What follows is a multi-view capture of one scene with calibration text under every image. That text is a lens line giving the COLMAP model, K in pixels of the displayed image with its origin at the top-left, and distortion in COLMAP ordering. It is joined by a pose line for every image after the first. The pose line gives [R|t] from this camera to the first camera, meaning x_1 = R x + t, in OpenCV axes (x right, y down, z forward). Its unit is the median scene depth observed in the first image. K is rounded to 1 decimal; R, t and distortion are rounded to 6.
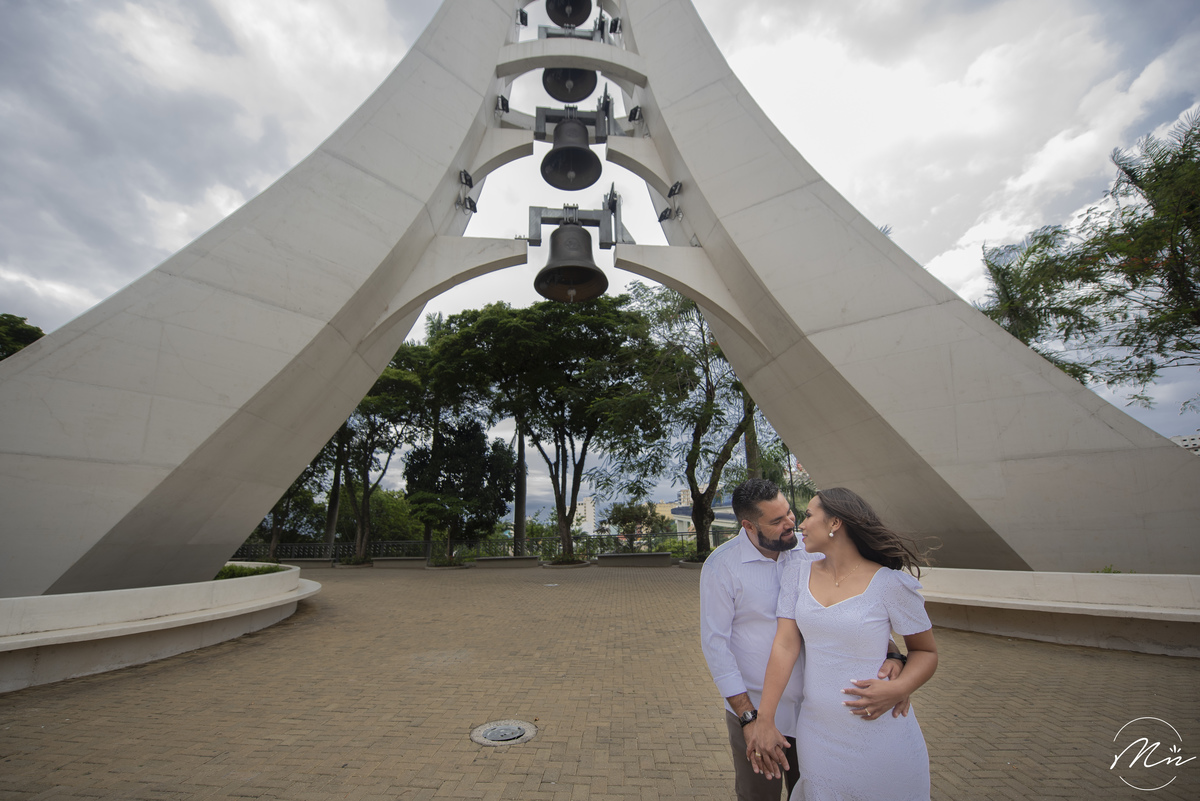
lens RADIAL K [[499.6, 0, 600.0], [0, 499.6, 400.5], [0, 0, 1]] dist [-0.016582, -0.005231]
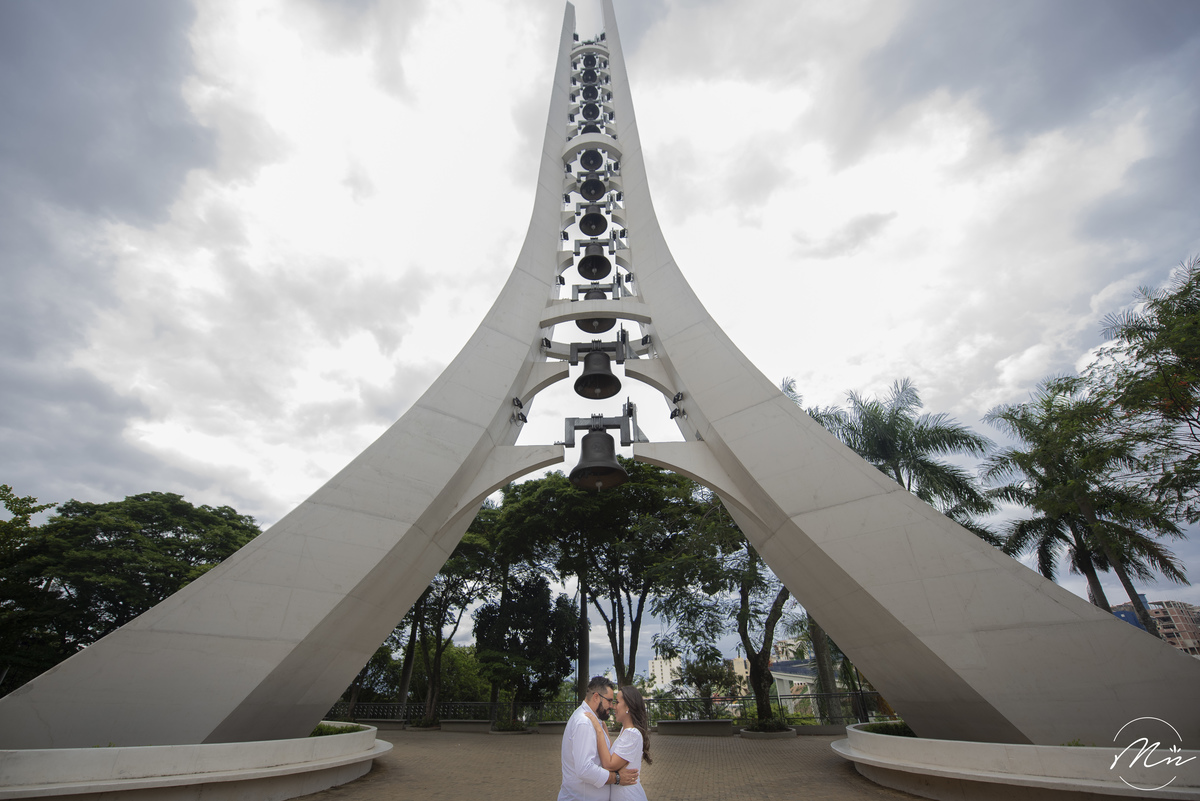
lens RADIAL K [[499.6, 0, 600.0], [0, 499.6, 400.5], [0, 0, 1]] dist [-0.016582, -0.005231]
pose [[0.988123, -0.067572, -0.138013, 0.117395], [0.027873, 0.962045, -0.271464, -0.069514], [0.151119, 0.264392, 0.952502, -0.216513]]
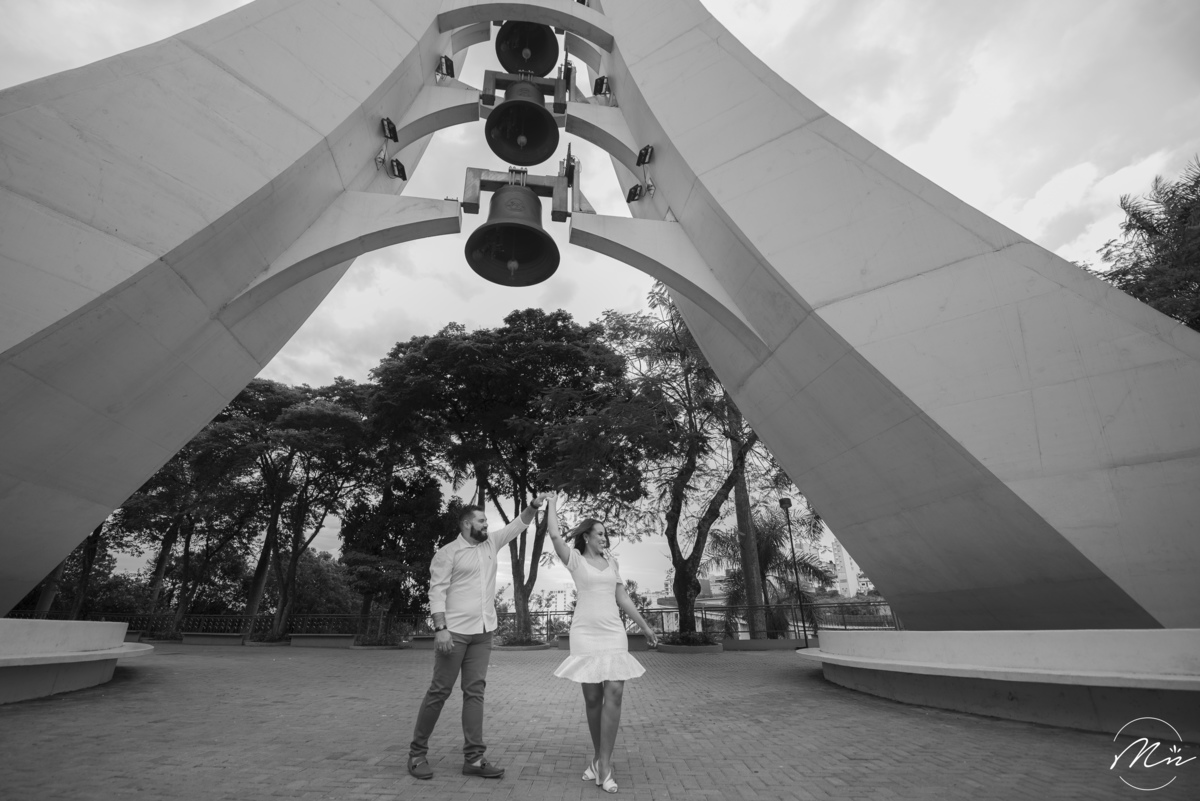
lens RADIAL K [[513.6, 0, 586.4], [0, 513.6, 402.7], [0, 0, 1]] dist [-0.013441, -0.005528]
pose [[0.999755, 0.021982, 0.002696, 0.055250], [-0.021342, 0.988785, -0.147816, 0.103149], [-0.005915, 0.147722, 0.989011, 0.201710]]
